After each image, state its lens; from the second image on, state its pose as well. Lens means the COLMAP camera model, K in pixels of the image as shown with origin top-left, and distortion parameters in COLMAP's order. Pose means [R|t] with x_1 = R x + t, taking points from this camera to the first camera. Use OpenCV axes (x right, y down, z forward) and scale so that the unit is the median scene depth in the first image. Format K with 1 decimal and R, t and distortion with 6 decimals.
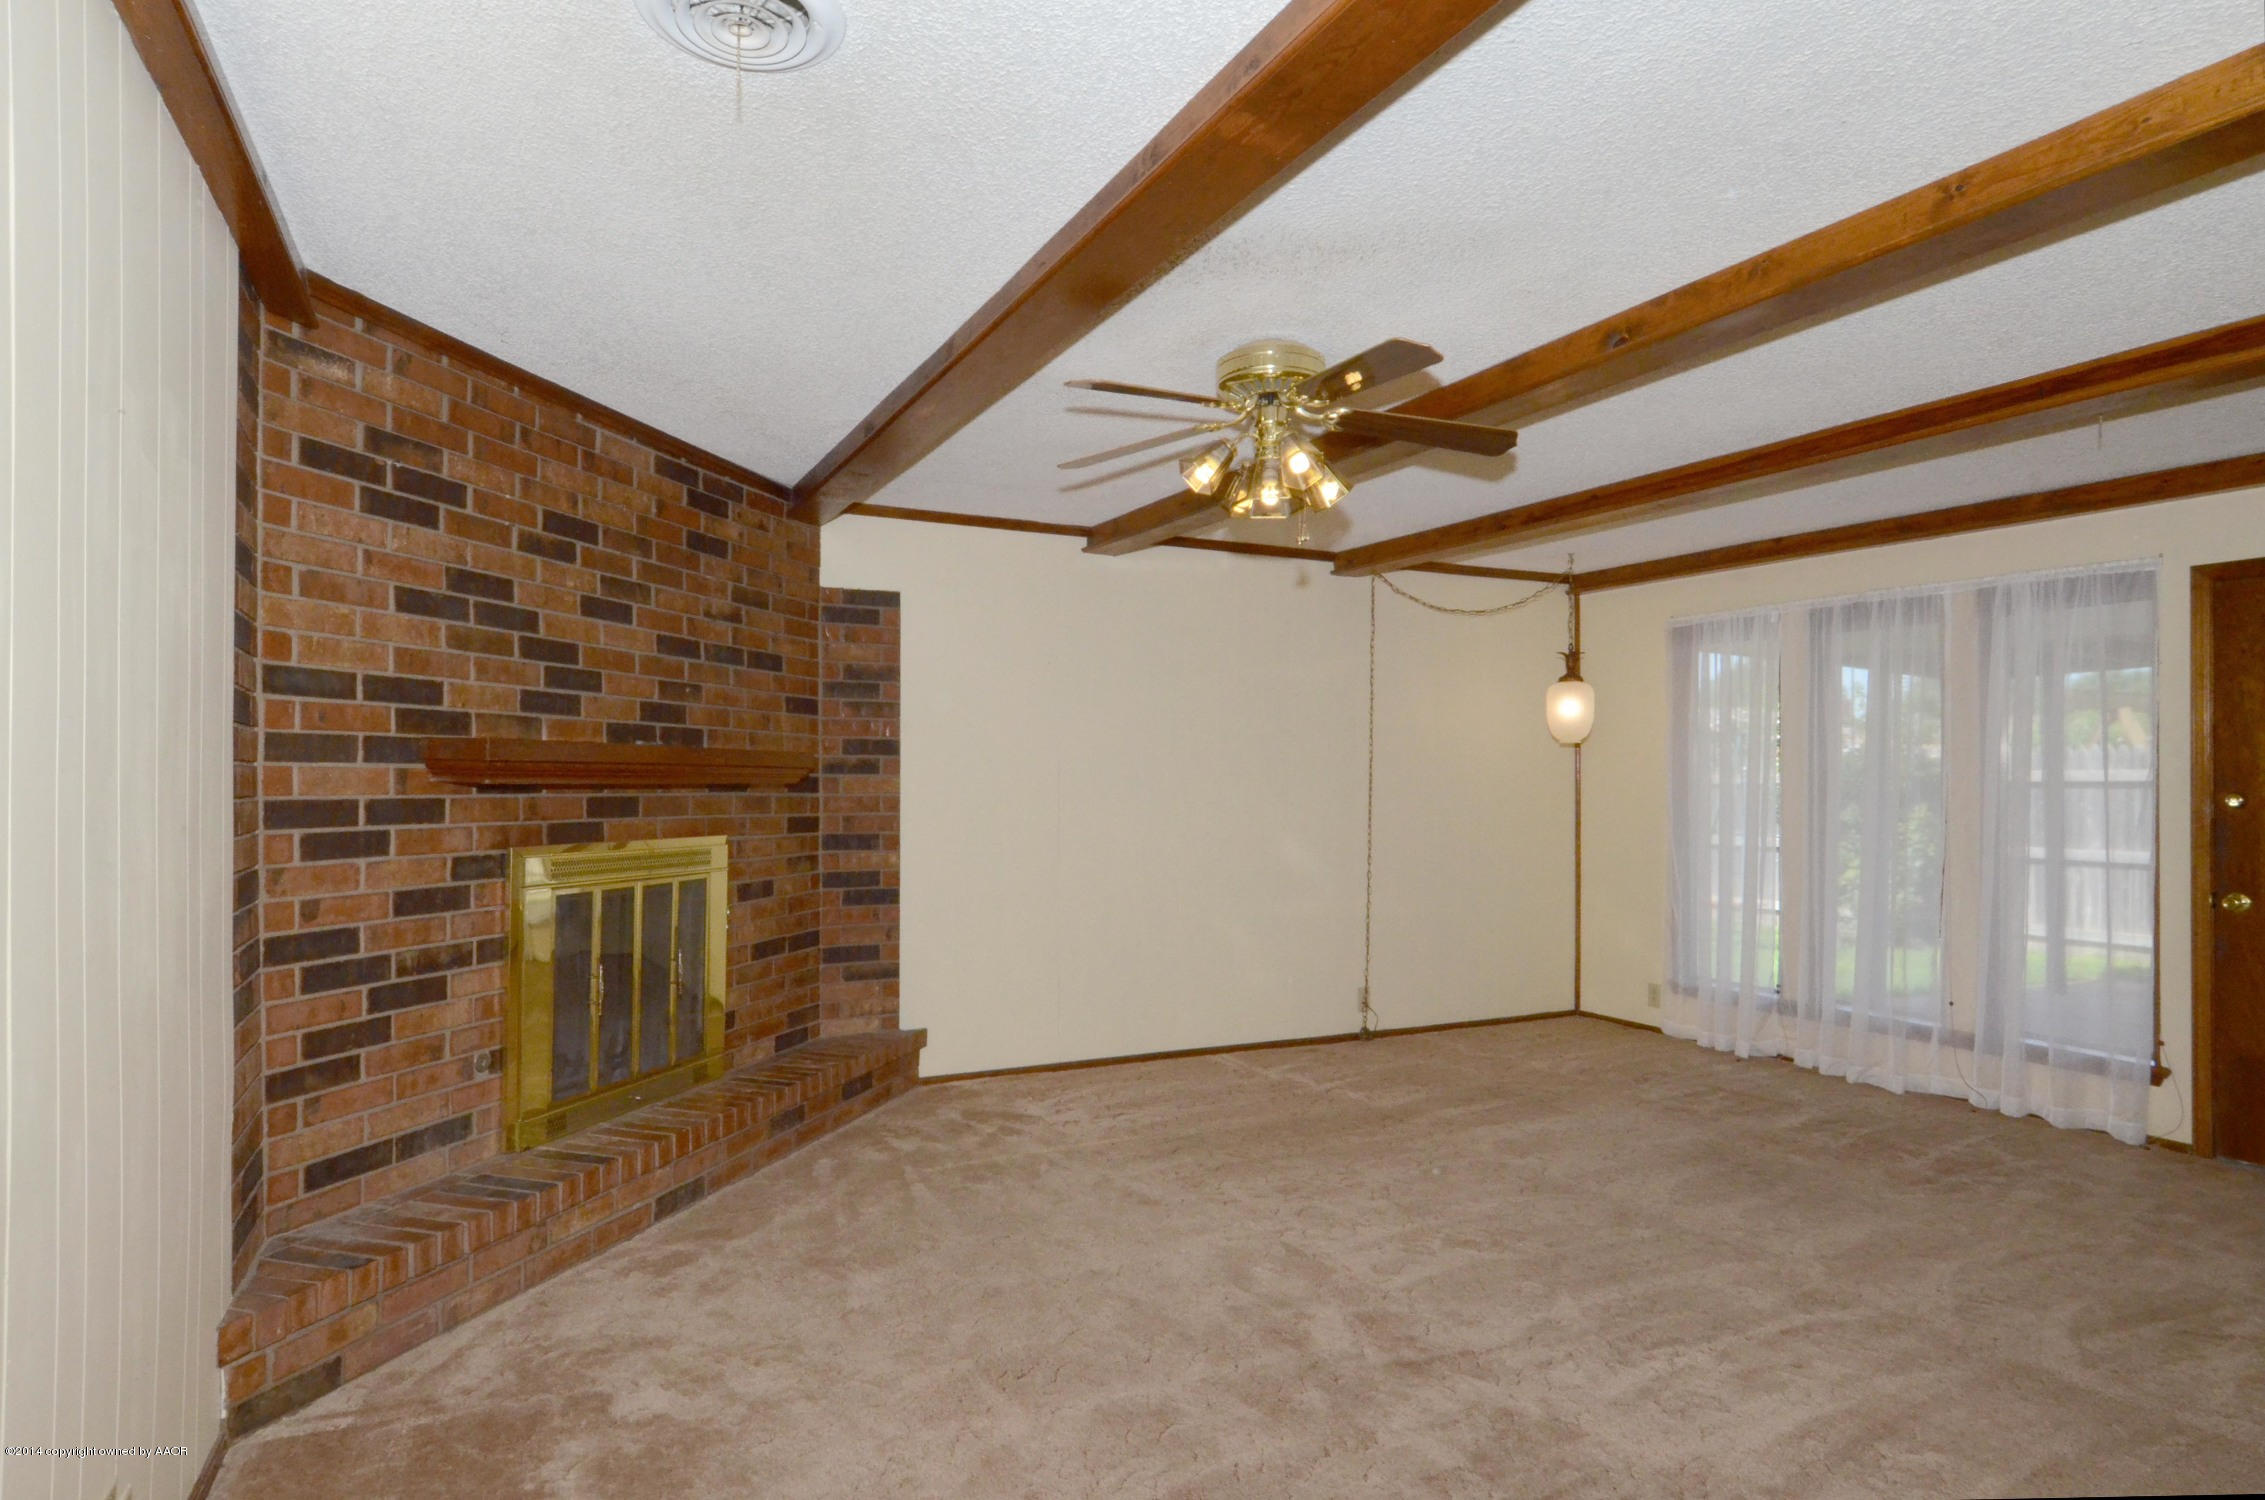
lens RADIAL K [[1231.1, 0, 1120.8], [0, 1231.1, 771.1], [0, 0, 1]] dist [-0.003272, -0.000353]
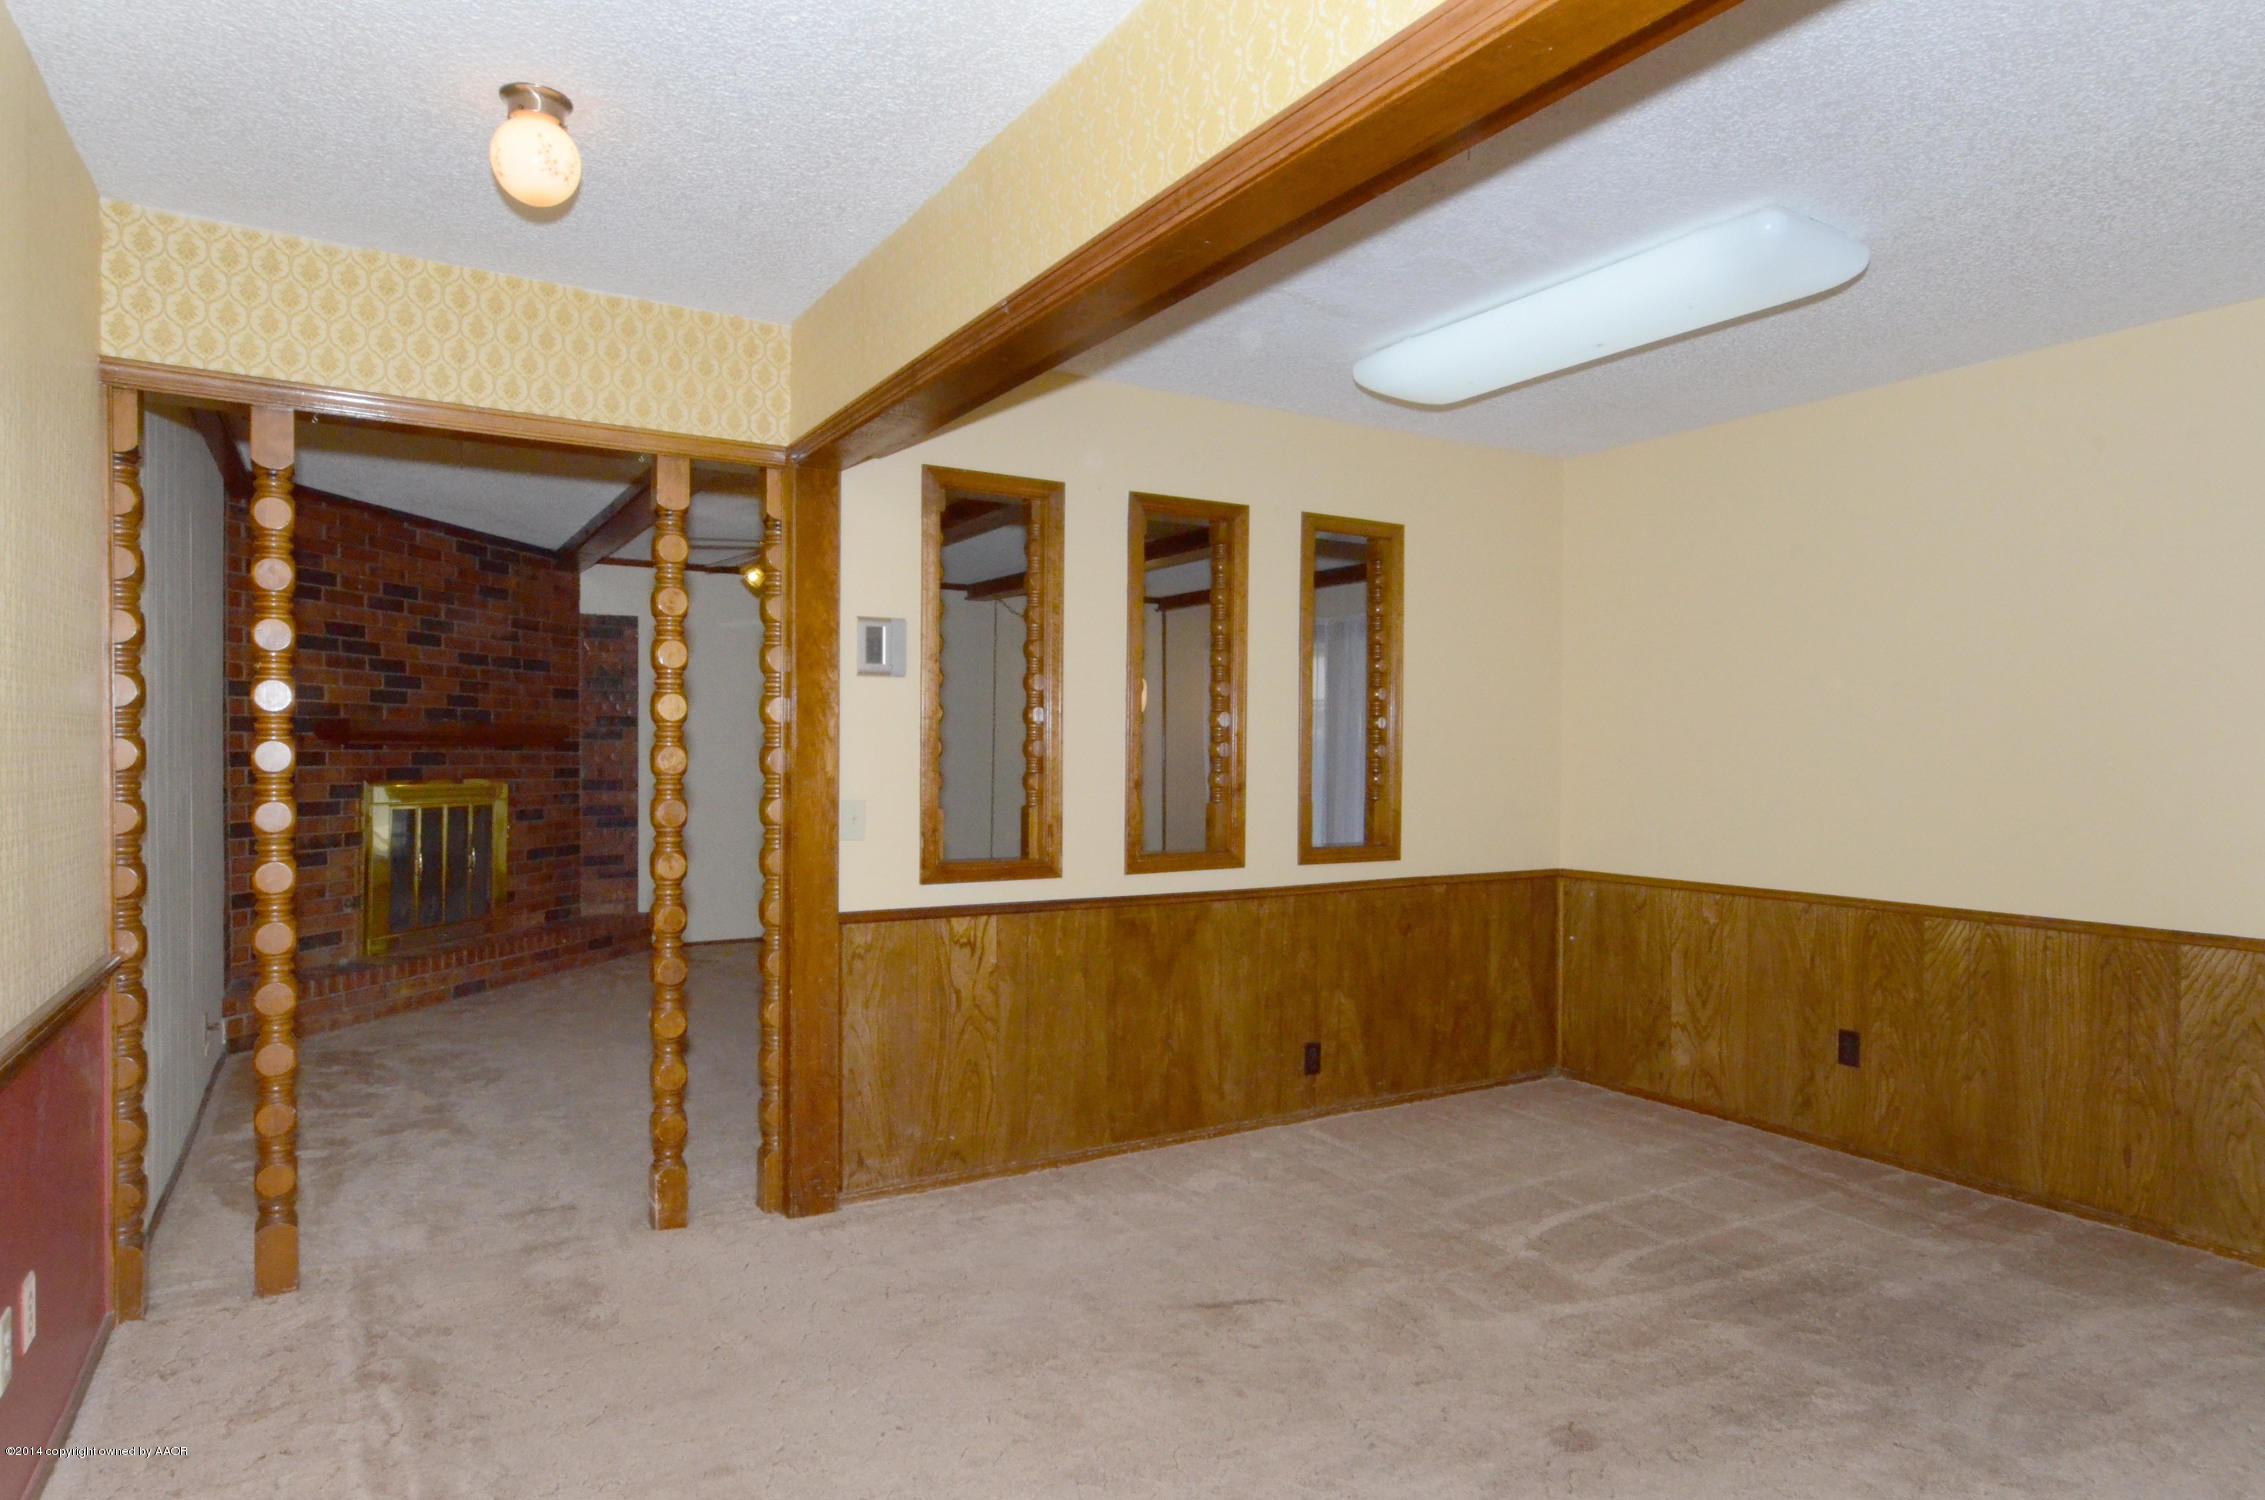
lens RADIAL K [[1279.4, 0, 1132.5], [0, 1279.4, 750.0], [0, 0, 1]] dist [0.000537, 0.001179]
pose [[0.996360, -0.001099, 0.085241, 0.333354], [0.000482, 0.999974, 0.007257, 0.004863], [-0.085246, -0.007190, 0.996334, -0.690879]]
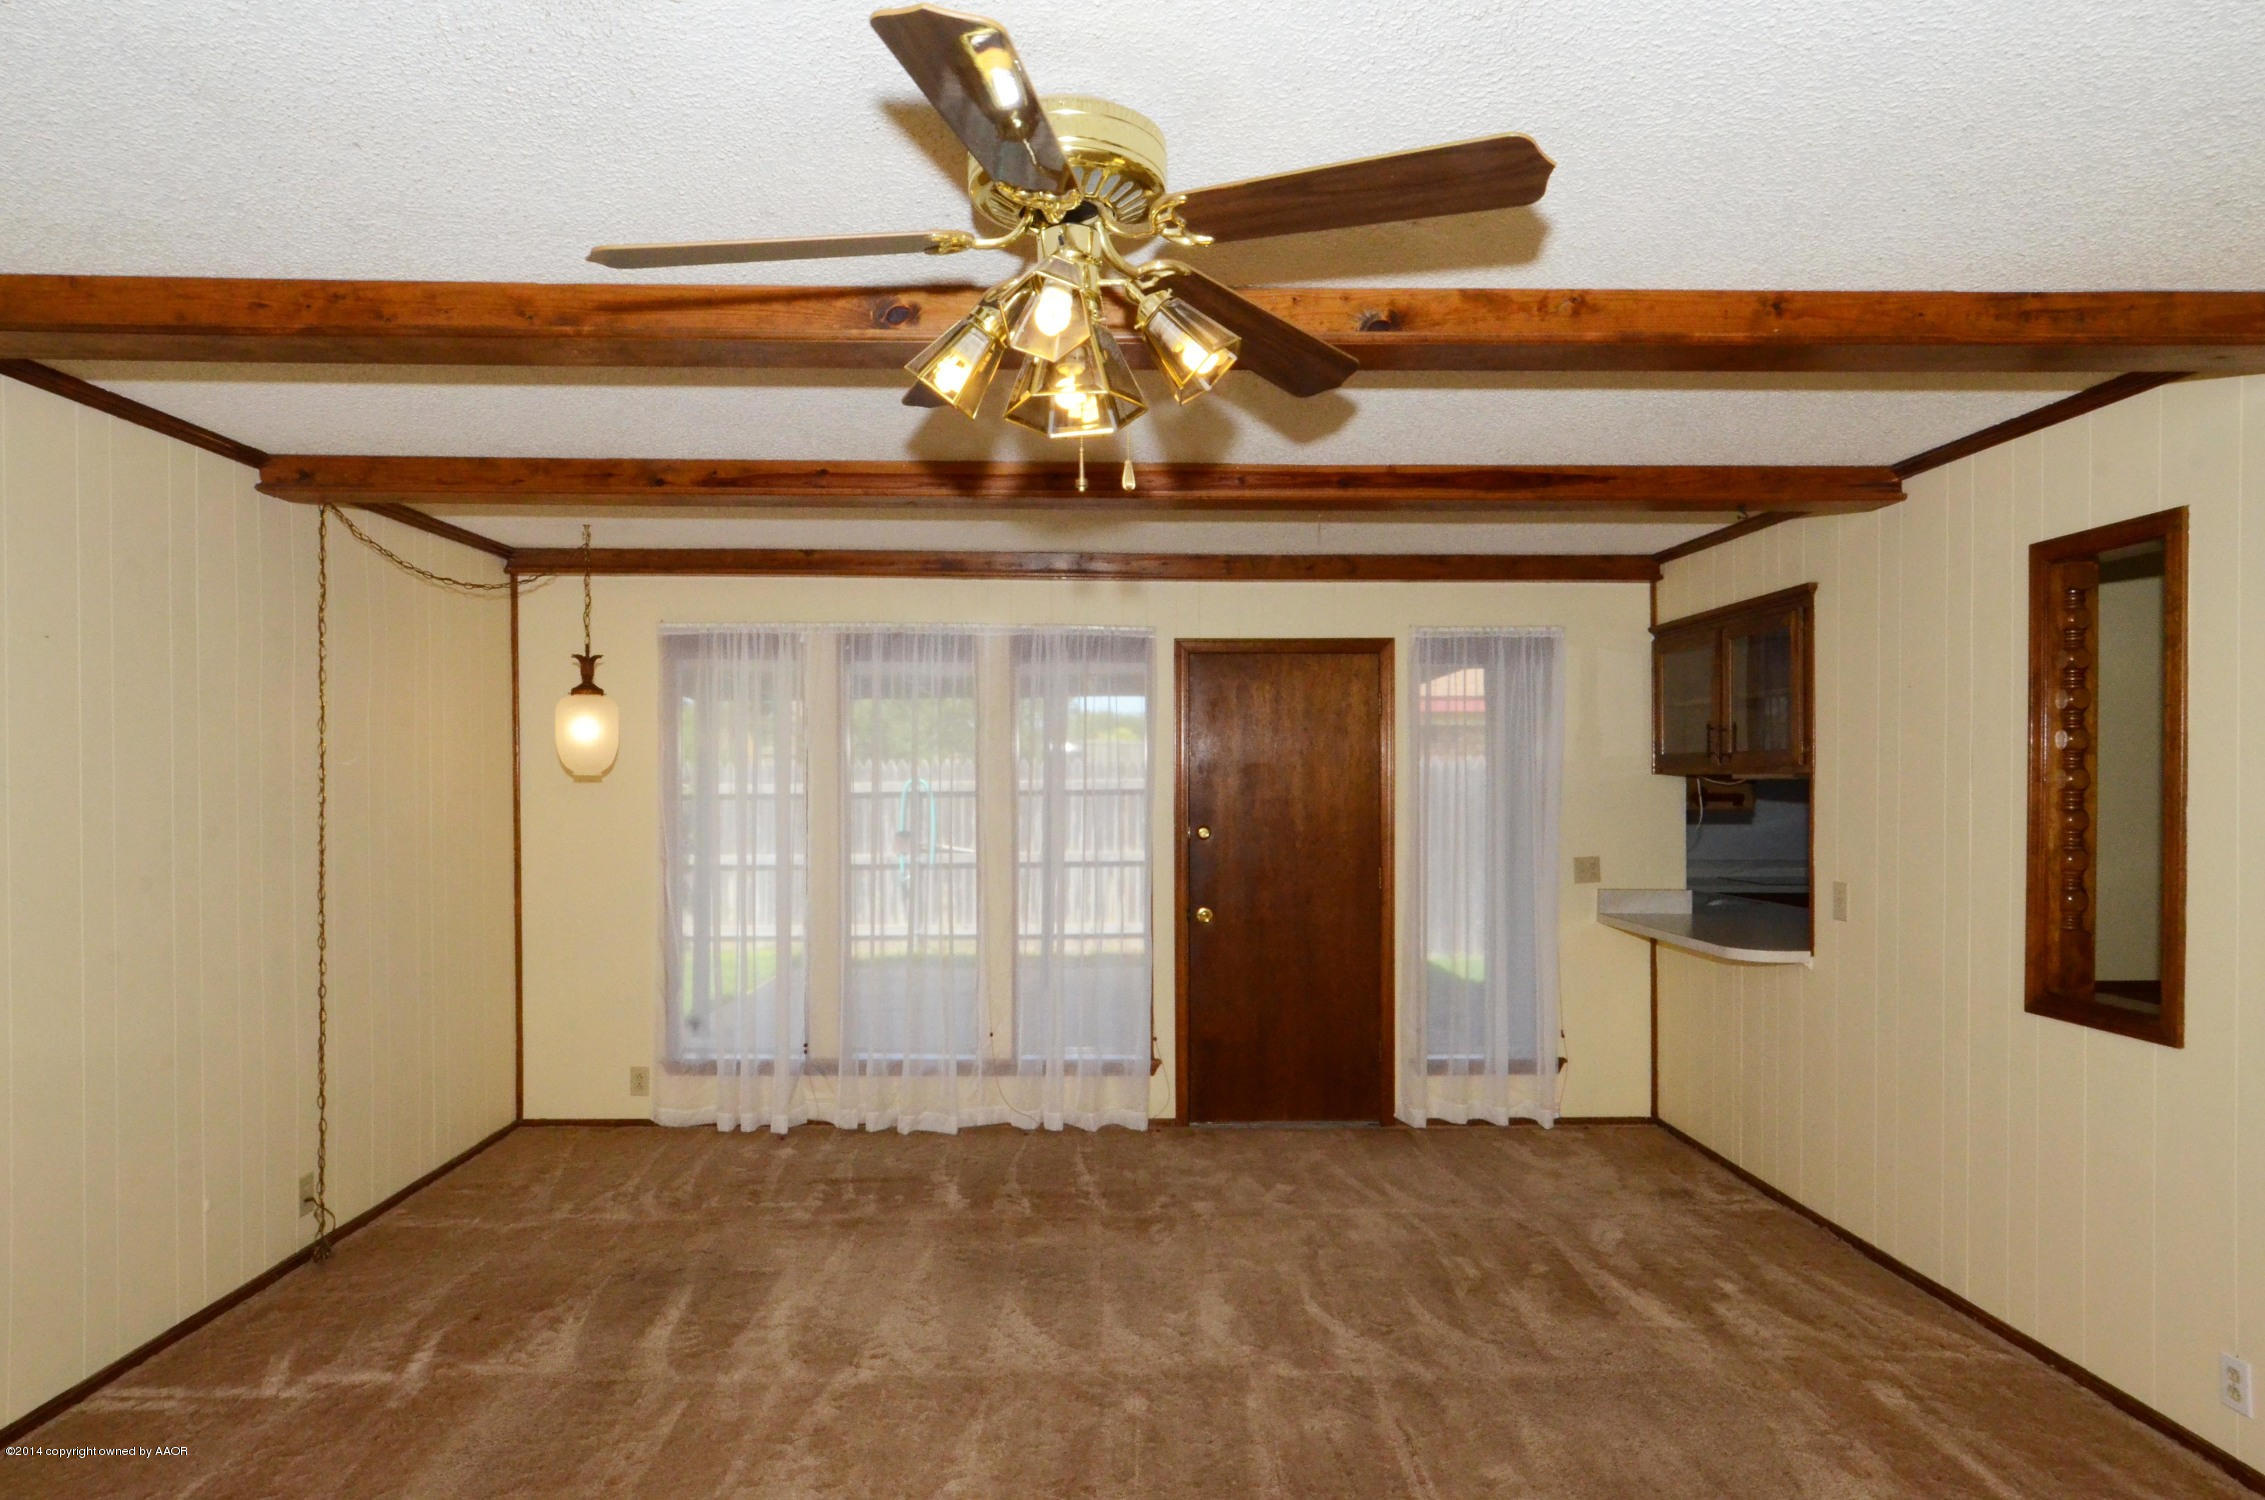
lens RADIAL K [[1279.4, 0, 1132.5], [0, 1279.4, 750.0], [0, 0, 1]] dist [0.000537, 0.001179]
pose [[0.430986, 0.012825, 0.902267, -0.282423], [-0.004512, 0.999917, -0.012057, -0.041876], [-0.902347, 0.001125, 0.431008, 0.495508]]
